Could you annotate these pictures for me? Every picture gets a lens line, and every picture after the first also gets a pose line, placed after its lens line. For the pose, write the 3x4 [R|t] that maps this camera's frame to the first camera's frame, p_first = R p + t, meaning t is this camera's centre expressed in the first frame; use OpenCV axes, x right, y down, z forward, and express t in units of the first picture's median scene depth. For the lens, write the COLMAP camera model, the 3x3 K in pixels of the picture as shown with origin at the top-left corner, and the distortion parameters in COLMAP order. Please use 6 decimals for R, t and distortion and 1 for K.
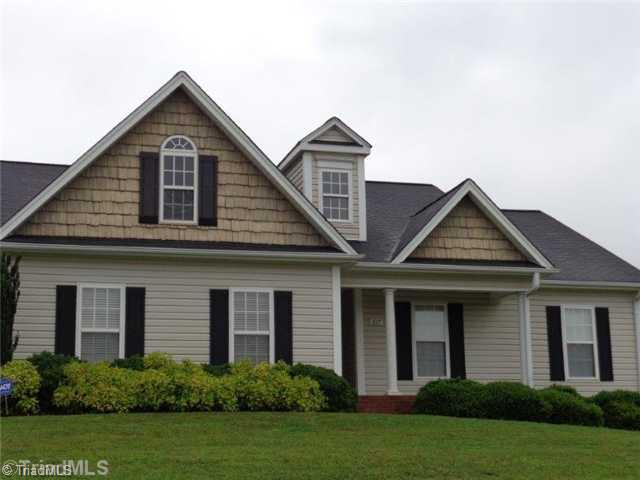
lens RADIAL K [[1109.4, 0, 320.0], [0, 1109.4, 240.0], [0, 0, 1]] dist [0.013447, 0.041386]
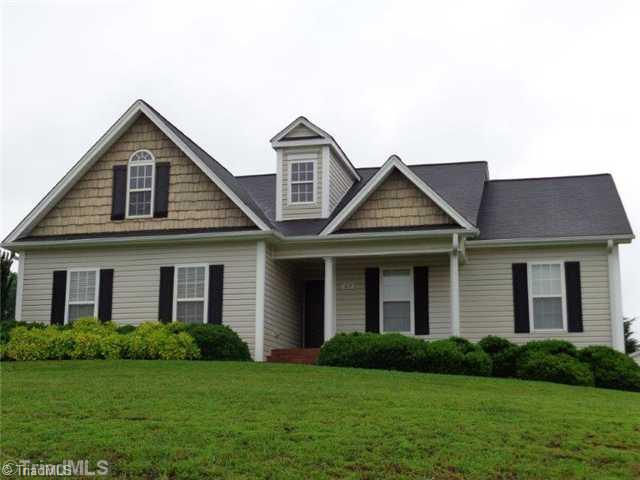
lens RADIAL K [[943.1, 0, 320.0], [0, 943.1, 240.0], [0, 0, 1]] dist [0.026499, 0.022482]
pose [[0.871384, -0.076382, -0.484619, 0.578619], [0.077504, 0.996834, -0.017755, 0.046069], [0.484441, -0.022088, 0.874545, 0.139624]]
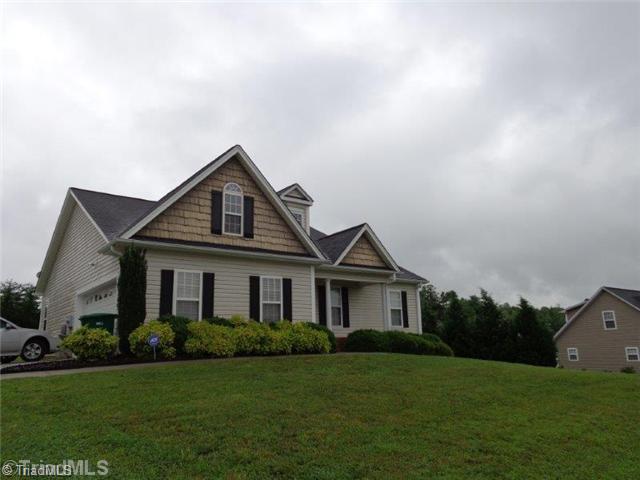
lens RADIAL K [[483.1, 0, 320.0], [0, 483.1, 240.0], [0, 0, 1]] dist [0.013853, 0.000006]
pose [[0.928560, 0.071295, 0.364272, -0.266012], [-0.062992, 0.997413, -0.034639, 0.008817], [-0.365799, 0.009218, 0.930648, 0.276589]]
